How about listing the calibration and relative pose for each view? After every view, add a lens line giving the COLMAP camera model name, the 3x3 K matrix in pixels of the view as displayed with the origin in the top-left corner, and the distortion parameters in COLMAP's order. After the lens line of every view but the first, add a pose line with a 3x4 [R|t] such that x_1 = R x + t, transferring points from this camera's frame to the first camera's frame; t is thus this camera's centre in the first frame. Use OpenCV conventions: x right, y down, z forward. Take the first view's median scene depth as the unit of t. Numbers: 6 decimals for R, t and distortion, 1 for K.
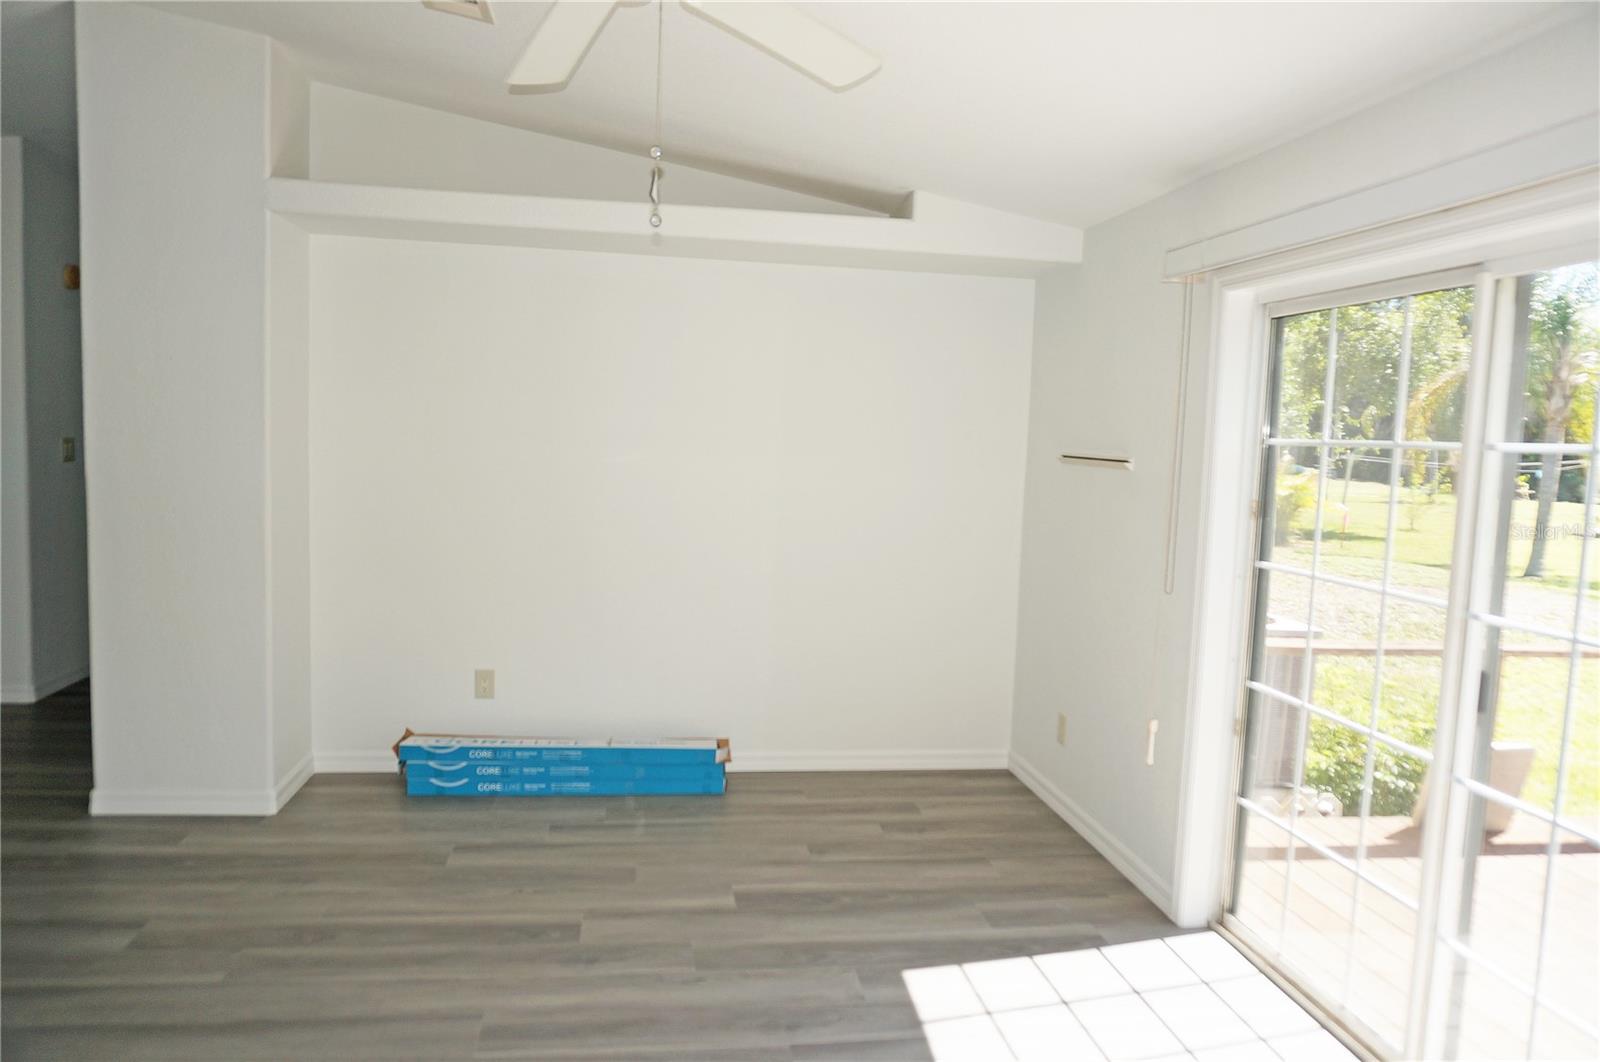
lens RADIAL K [[1058.6, 0, 794.4], [0, 1058.6, 539.3], [0, 0, 1]] dist [-0.064527, 0.043197]
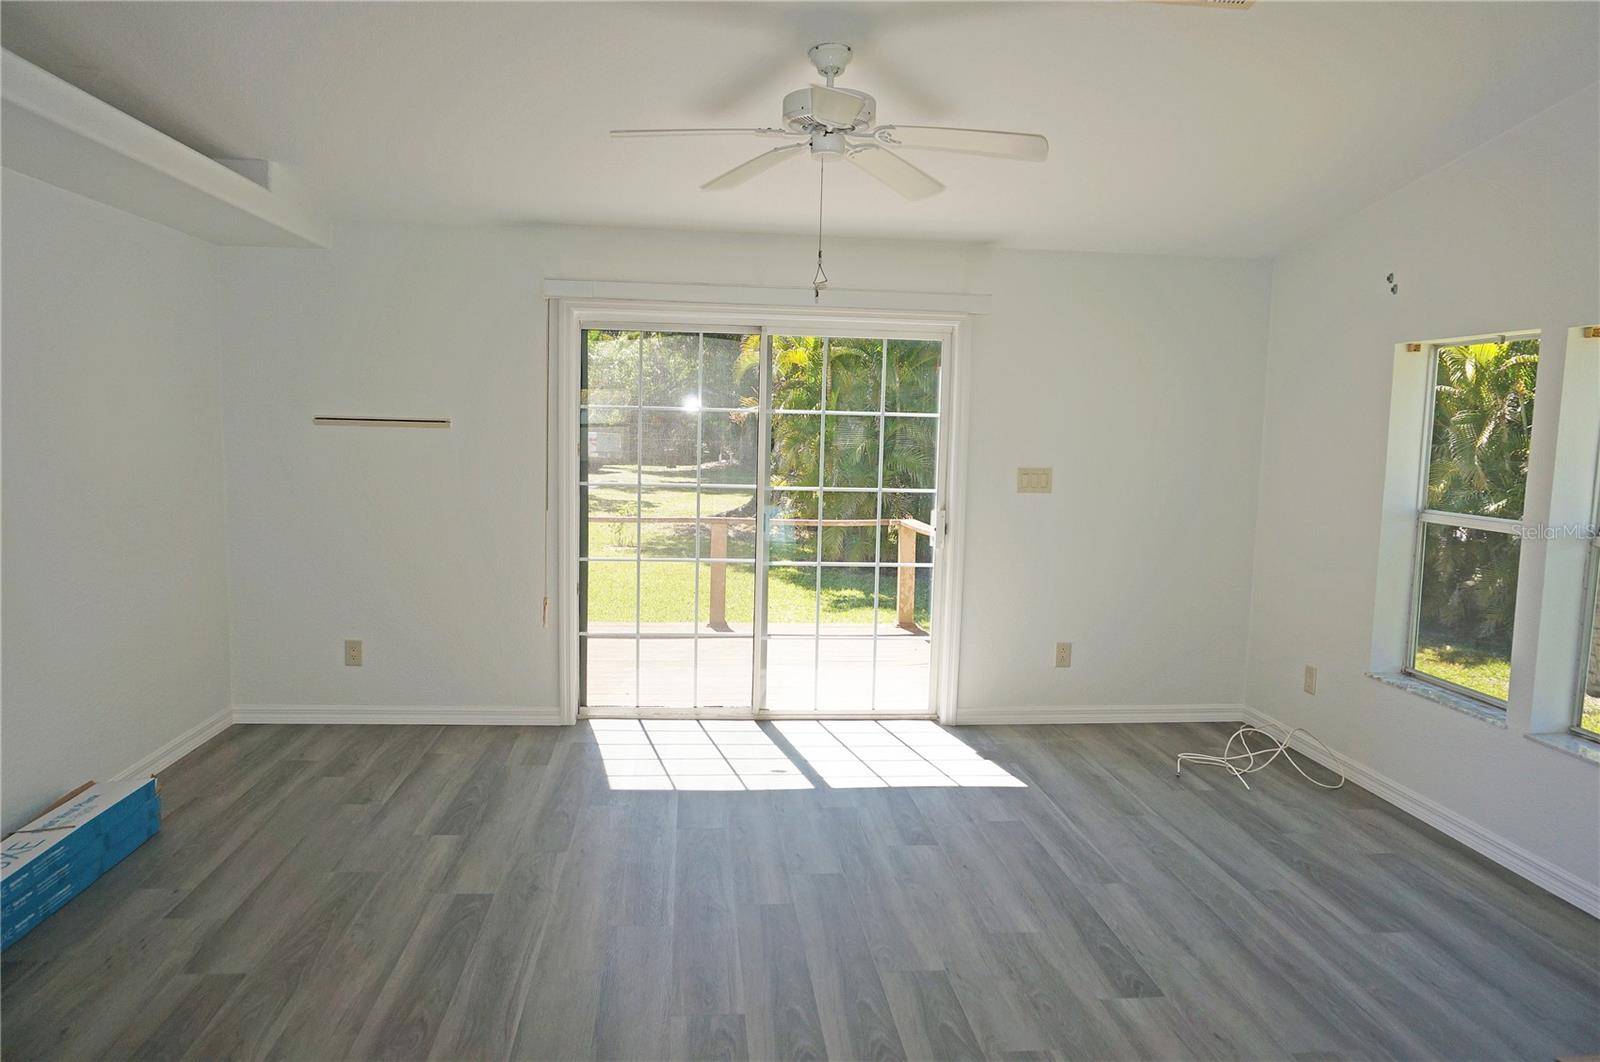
lens RADIAL K [[1044.4, 0, 800.0], [0, 1044.4, 531.0], [0, 0, 1]] dist [-0.018438, -0.000350]
pose [[0.047526, -0.135031, 0.989701, -1.033659], [0.071320, 0.988750, 0.131477, -0.085079], [-0.996321, 0.064337, 0.056622, 0.528962]]
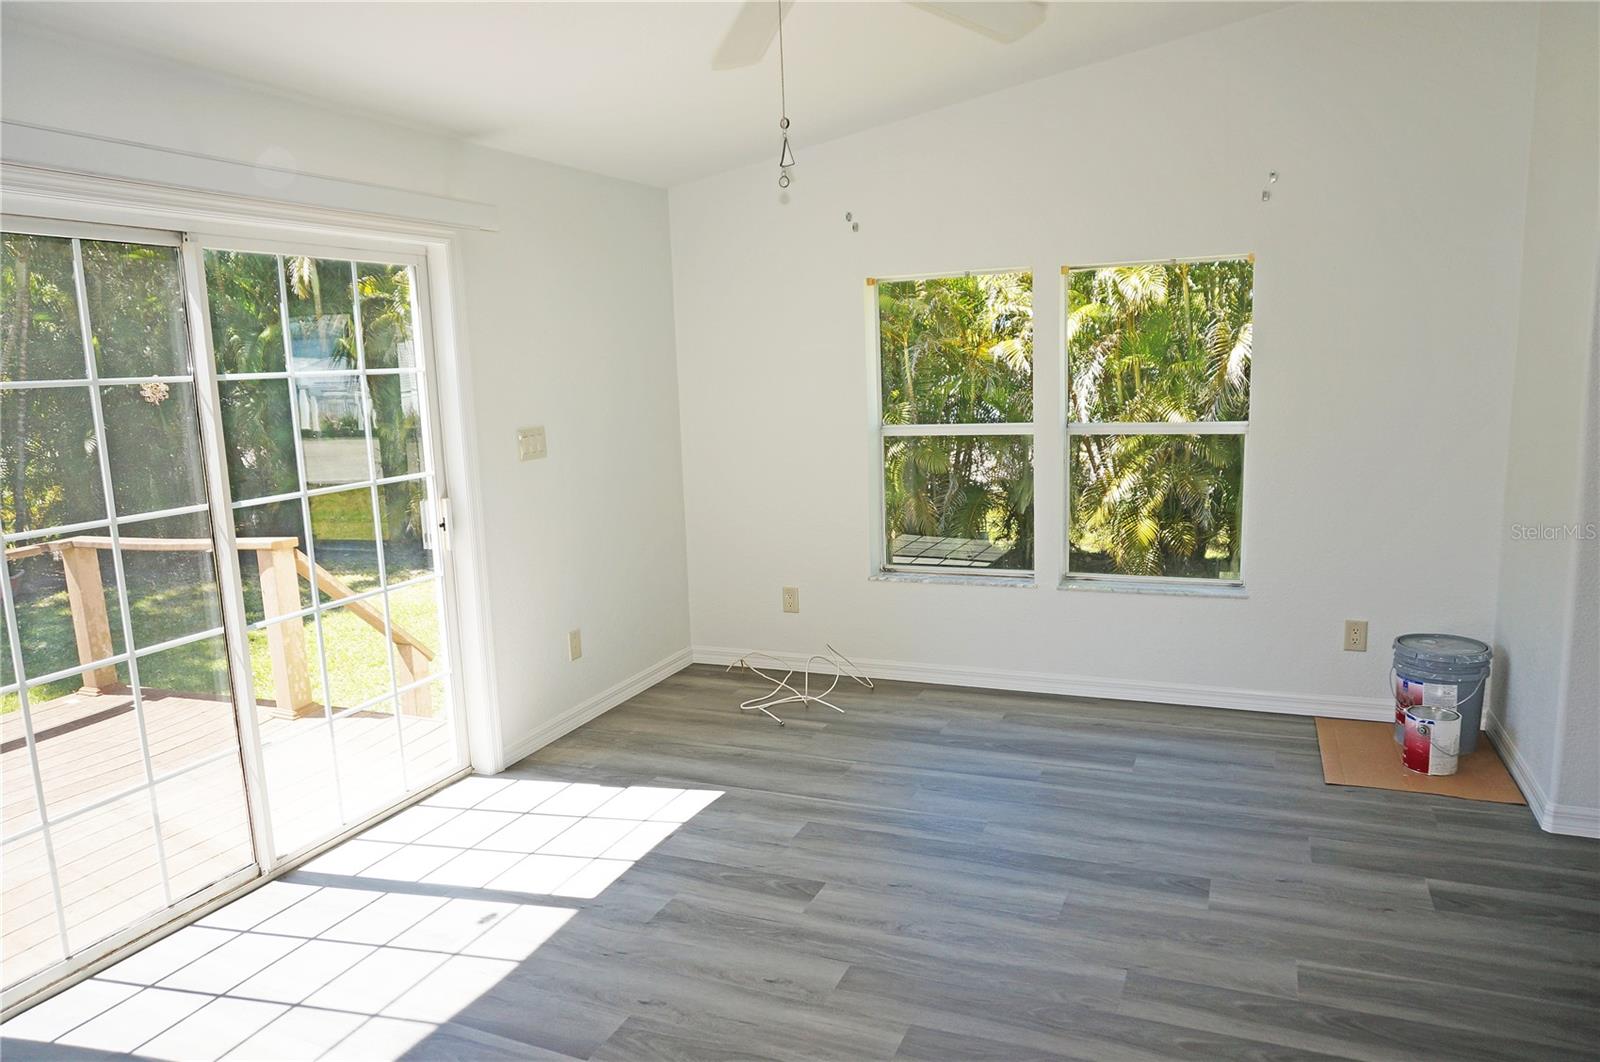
lens RADIAL K [[1058.6, 0, 794.4], [0, 1058.6, 539.3], [0, 0, 1]] dist [-0.064527, 0.043197]
pose [[-0.842366, -0.089654, 0.531396, -0.440663], [0.062489, 0.963164, 0.261555, -0.128949], [-0.535271, 0.253531, -0.805734, 1.119435]]
